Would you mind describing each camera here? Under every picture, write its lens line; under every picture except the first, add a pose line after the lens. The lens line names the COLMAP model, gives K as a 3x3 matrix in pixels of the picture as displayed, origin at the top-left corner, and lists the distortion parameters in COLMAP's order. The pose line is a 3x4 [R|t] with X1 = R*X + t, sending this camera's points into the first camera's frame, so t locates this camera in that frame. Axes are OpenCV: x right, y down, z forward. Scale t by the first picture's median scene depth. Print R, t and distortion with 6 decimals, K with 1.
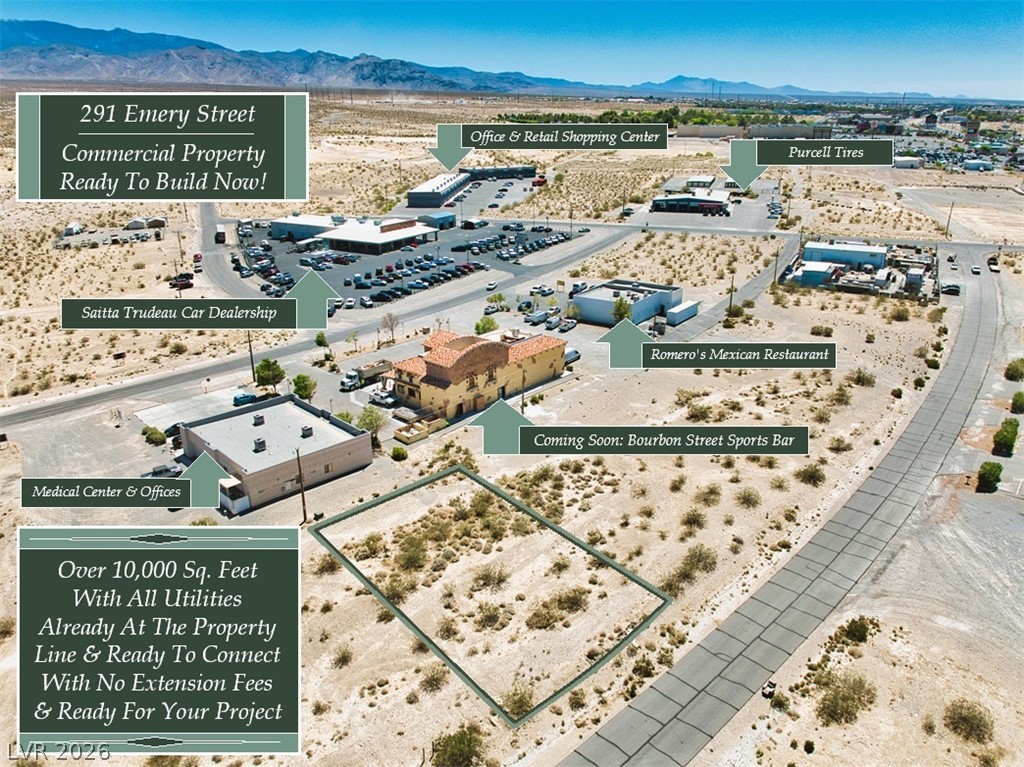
lens RADIAL K [[753.7, 0, 512.0], [0, 753.7, 395.6], [0, 0, 1]] dist [-0.030621, -0.010970]
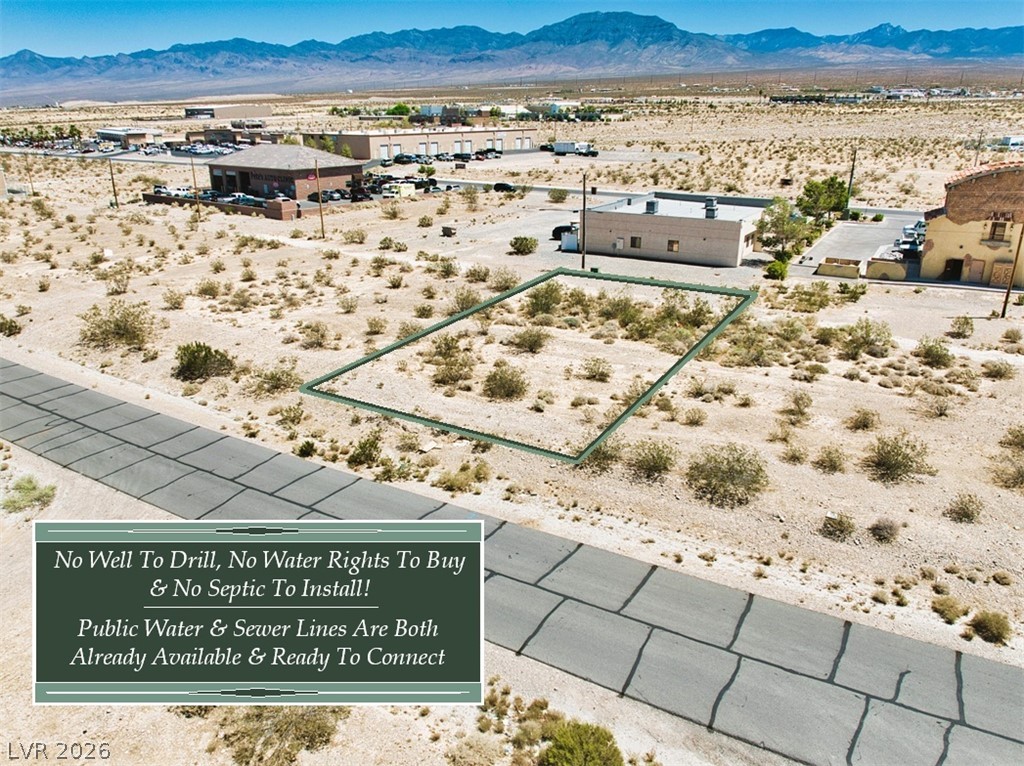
lens RADIAL K [[747.4, 0, 516.3], [0, 747.4, 408.7], [0, 0, 1]] dist [-0.030776, -0.009517]
pose [[0.256813, 0.377491, -0.889689, 0.391717], [-0.350107, 0.894376, 0.278419, 0.074379], [0.900817, 0.239984, 0.361850, 0.501894]]
